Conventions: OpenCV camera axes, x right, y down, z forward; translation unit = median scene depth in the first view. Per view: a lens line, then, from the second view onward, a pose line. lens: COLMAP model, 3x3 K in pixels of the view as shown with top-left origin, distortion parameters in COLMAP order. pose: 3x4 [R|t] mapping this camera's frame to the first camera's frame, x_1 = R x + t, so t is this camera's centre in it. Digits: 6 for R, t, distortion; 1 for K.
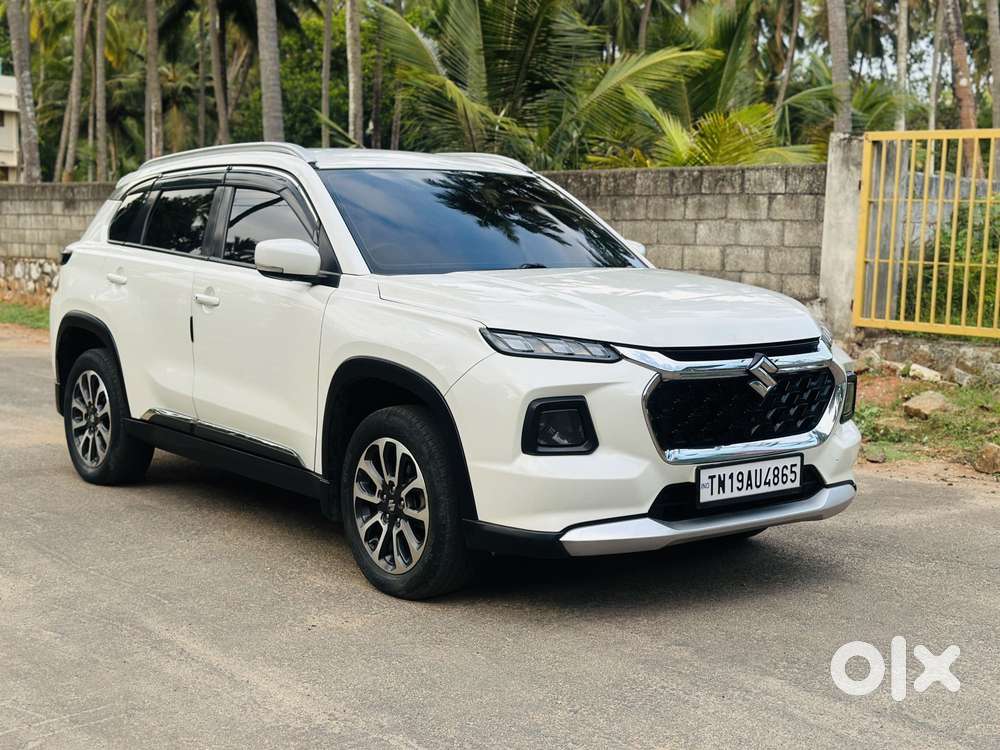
lens RADIAL K [[1395.8, 0, 503.5], [0, 1395.8, 372.1], [0, 0, 1]] dist [0.194397, -0.465568]
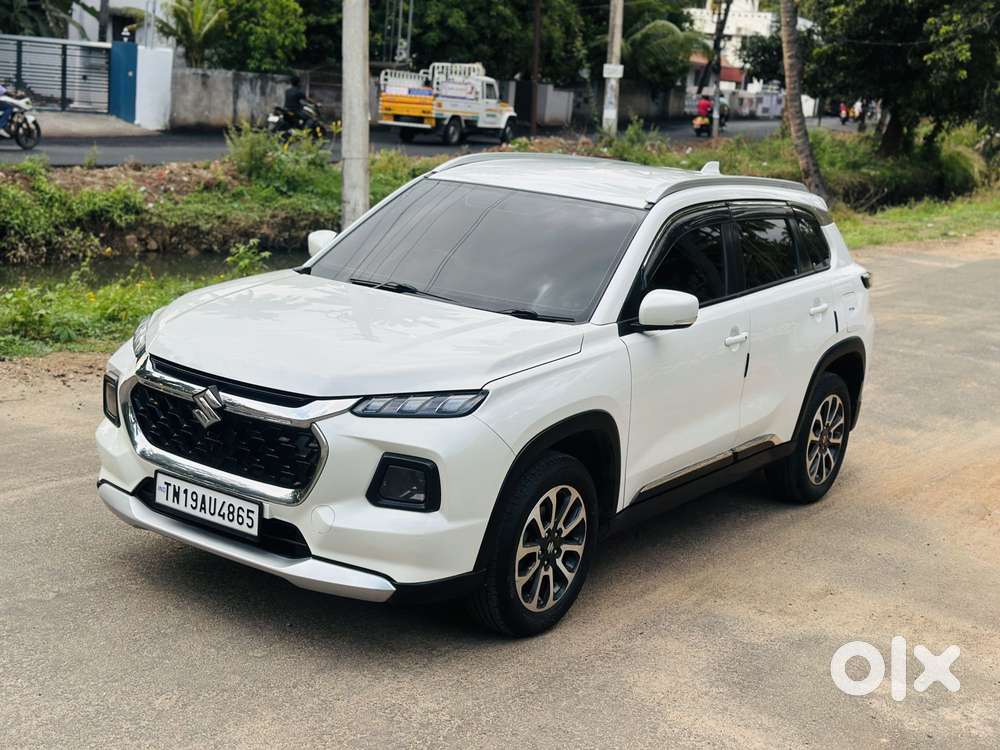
lens RADIAL K [[1396.3, 0, 498.8], [0, 1396.3, 371.1], [0, 0, 1]] dist [0.203455, -0.522430]
pose [[0.287840, 0.206844, -0.935074, 0.944768], [-0.185017, 0.970013, 0.157619, -0.176289], [0.939636, 0.127635, 0.317478, 0.686595]]
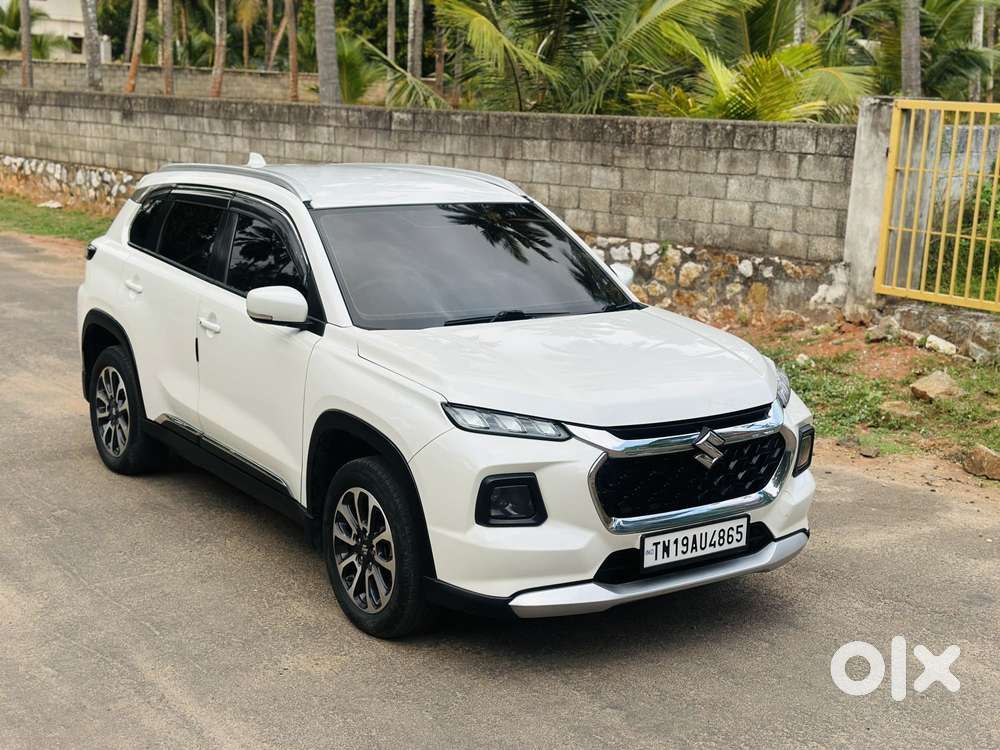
lens RADIAL K [[1396.3, 0, 498.8], [0, 1396.3, 371.1], [0, 0, 1]] dist [0.203455, -0.522430]
pose [[0.998281, 0.025004, -0.053017, 0.063655], [-0.020055, 0.995566, 0.091898, -0.118423], [0.055080, -0.090677, 0.994356, -0.046618]]
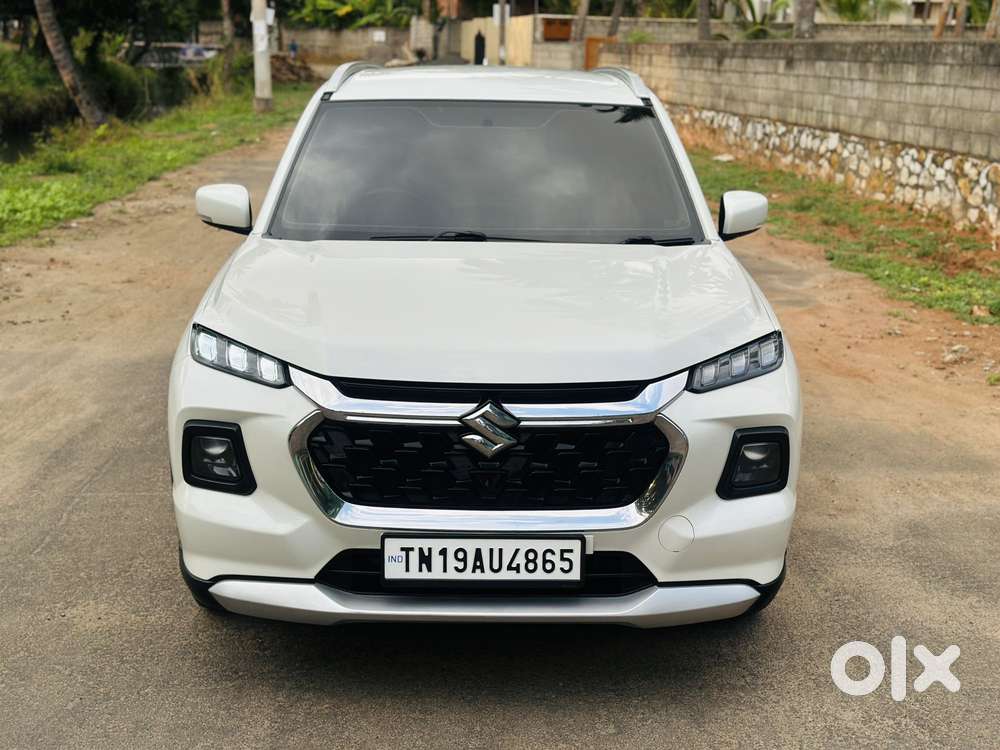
lens RADIAL K [[1396.3, 0, 498.8], [0, 1396.3, 371.1], [0, 0, 1]] dist [0.203455, -0.522430]
pose [[0.791888, 0.137628, -0.594955, 0.490748], [-0.068628, 0.988157, 0.137241, -0.101358], [0.606798, -0.067849, 0.791955, 0.333236]]
